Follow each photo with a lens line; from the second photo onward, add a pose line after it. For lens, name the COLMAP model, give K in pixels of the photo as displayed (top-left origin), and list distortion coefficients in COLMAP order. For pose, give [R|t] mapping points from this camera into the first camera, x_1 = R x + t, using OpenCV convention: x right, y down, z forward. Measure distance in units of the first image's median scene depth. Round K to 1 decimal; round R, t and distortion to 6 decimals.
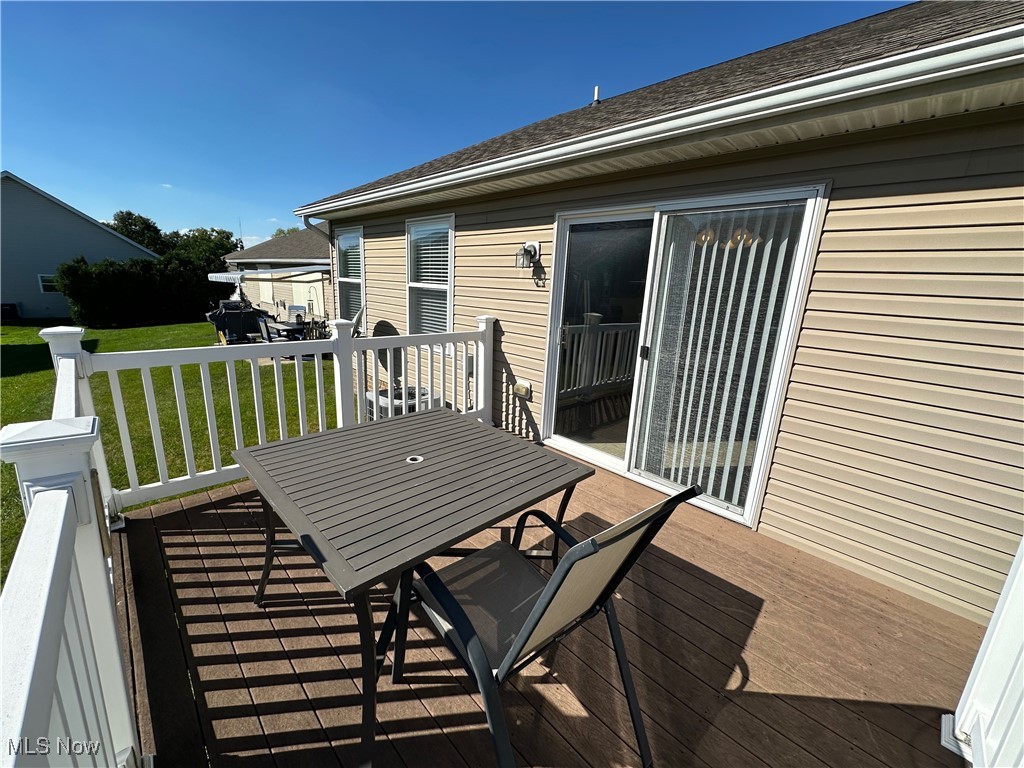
lens RADIAL K [[407.1, 0, 513.8], [0, 407.1, 381.4], [0, 0, 1]] dist [-0.003483, 0.000326]
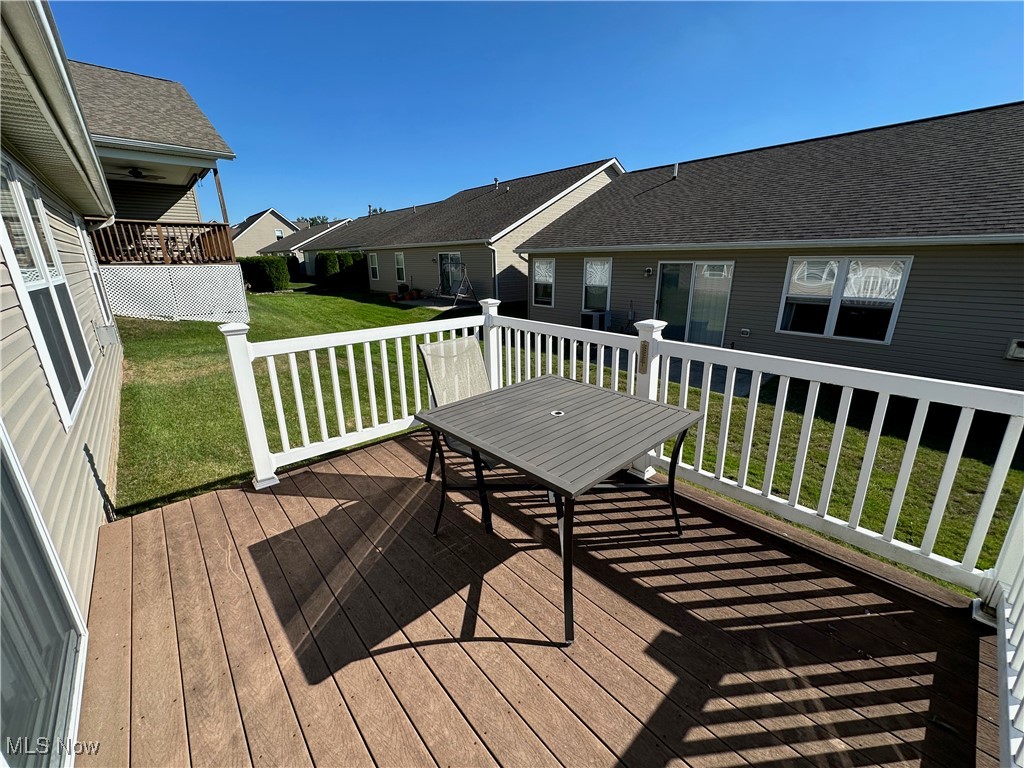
lens RADIAL K [[407.1, 0, 514.1], [0, 407.1, 377.8], [0, 0, 1]] dist [-0.003483, 0.000326]
pose [[-0.997894, -0.055864, 0.032953, -0.115904], [-0.031969, 0.865713, 0.499519, -0.426965], [-0.056433, 0.497414, -0.865676, 1.653941]]
